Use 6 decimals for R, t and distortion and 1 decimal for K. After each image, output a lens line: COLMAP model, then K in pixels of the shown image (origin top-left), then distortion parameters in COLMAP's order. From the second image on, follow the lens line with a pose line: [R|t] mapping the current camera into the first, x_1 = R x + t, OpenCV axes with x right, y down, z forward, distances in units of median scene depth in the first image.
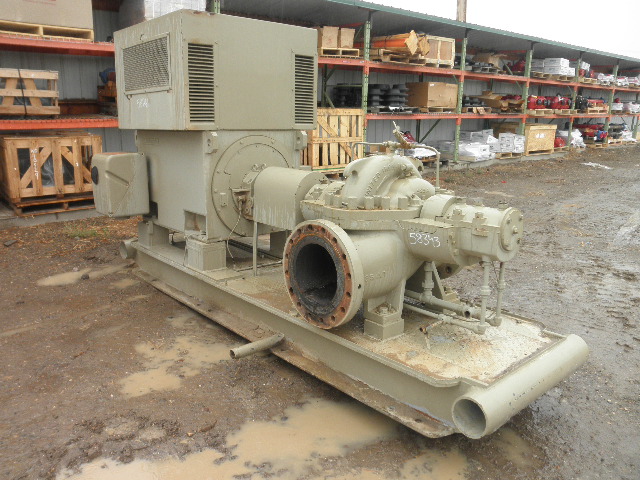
lens RADIAL K [[524.3, 0, 320.0], [0, 524.3, 240.0], [0, 0, 1]] dist [-0.100497, 0.093512]
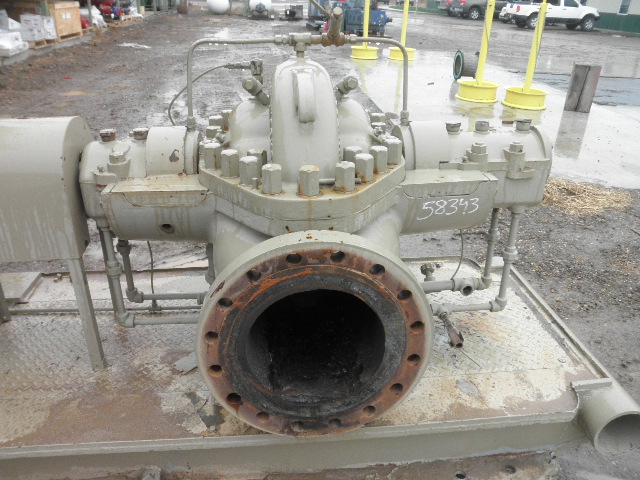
lens RADIAL K [[524.3, 0, 320.0], [0, 524.3, 240.0], [0, 0, 1]] dist [-0.100497, 0.093512]
pose [[0.600488, -0.350252, 0.718845, -0.191916], [0.188613, 0.935642, 0.298327, -0.101318], [-0.777071, -0.043558, 0.627904, 0.455491]]
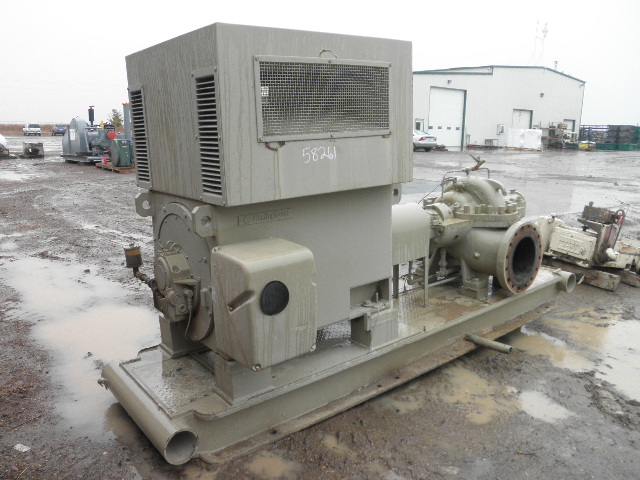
lens RADIAL K [[524.3, 0, 320.0], [0, 524.3, 240.0], [0, 0, 1]] dist [-0.100497, 0.093512]
pose [[0.052891, -0.232657, 0.971120, -0.938860], [0.246711, 0.945379, 0.213053, -0.283194], [-0.967645, 0.228318, 0.107401, 0.890443]]
